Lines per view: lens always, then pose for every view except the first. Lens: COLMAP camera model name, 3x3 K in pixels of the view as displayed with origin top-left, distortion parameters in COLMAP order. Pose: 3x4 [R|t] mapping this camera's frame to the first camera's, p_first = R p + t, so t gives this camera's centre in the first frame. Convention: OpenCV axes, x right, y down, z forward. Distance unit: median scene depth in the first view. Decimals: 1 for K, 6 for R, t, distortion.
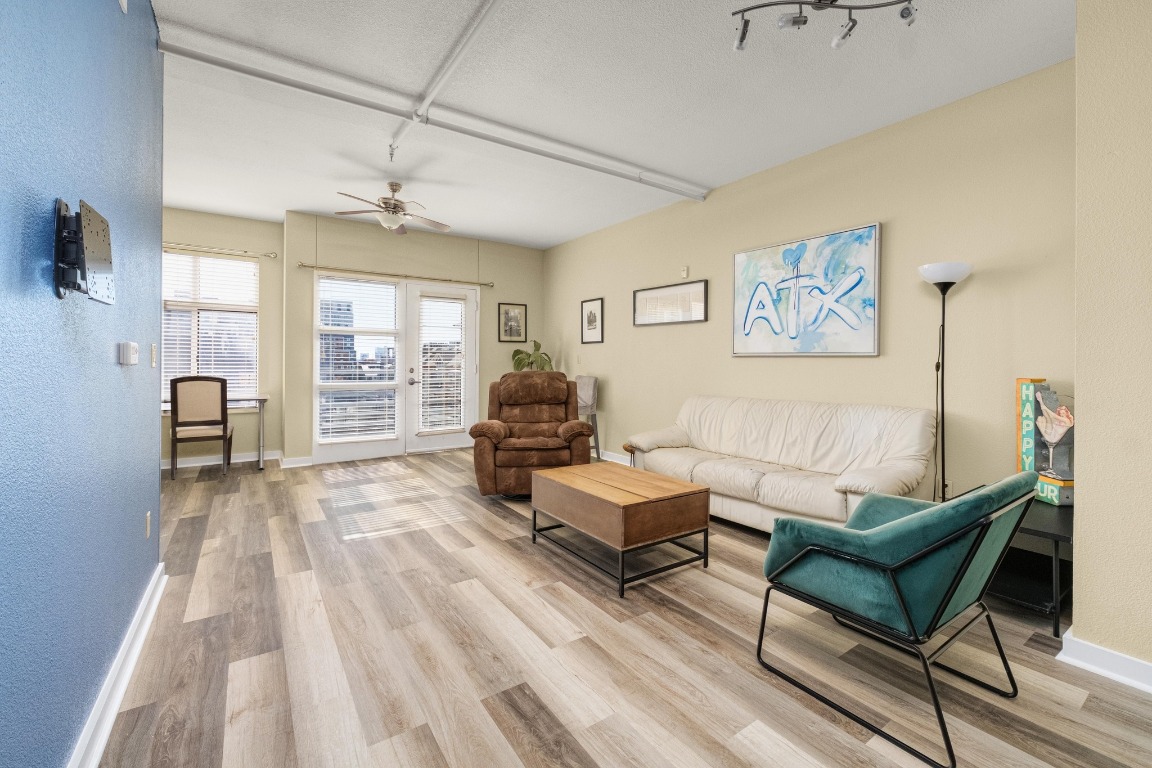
lens RADIAL K [[483.5, 0, 578.0], [0, 483.5, 360.1], [0, 0, 1]] dist [-0.017530, 0.005488]
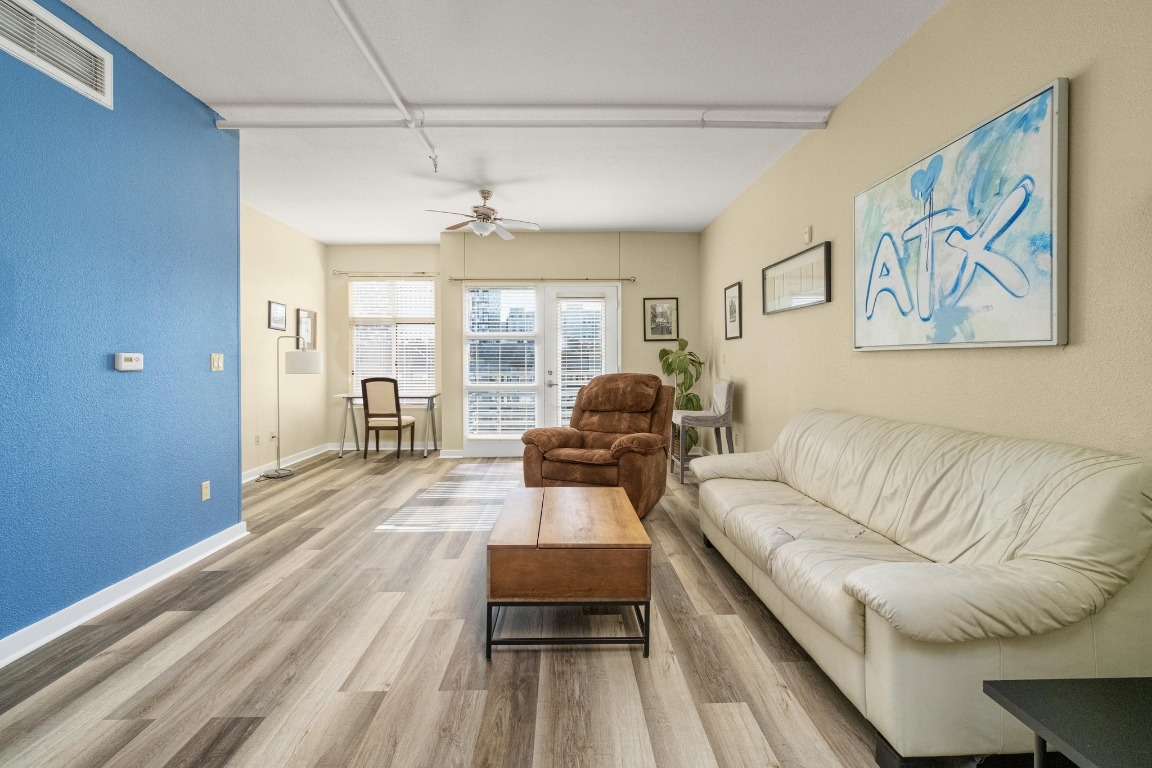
lens RADIAL K [[496.7, 0, 570.8], [0, 496.7, 363.6], [0, 0, 1]] dist [-0.007528, 0.001945]
pose [[0.835641, -0.009591, -0.549193, 0.413429], [0.012532, 0.999920, 0.001607, 0.001931], [0.549133, -0.008225, 0.835694, 0.248014]]
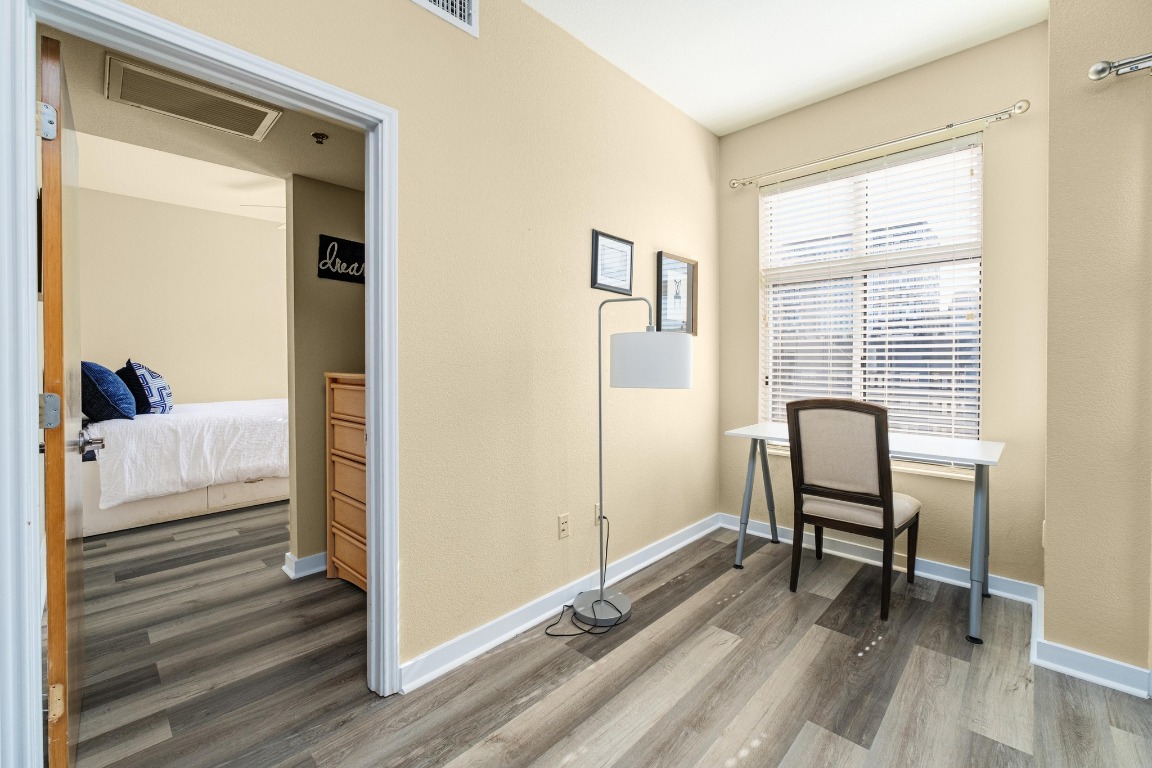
lens RADIAL K [[483.5, 0, 574.8], [0, 483.5, 376.4], [0, 0, 1]] dist [-0.017530, 0.005488]
pose [[0.196720, 0.012498, -0.980380, -0.454107], [0.009491, 0.999848, 0.014651, 0.001130], [0.980414, -0.012187, 0.196571, 0.807953]]
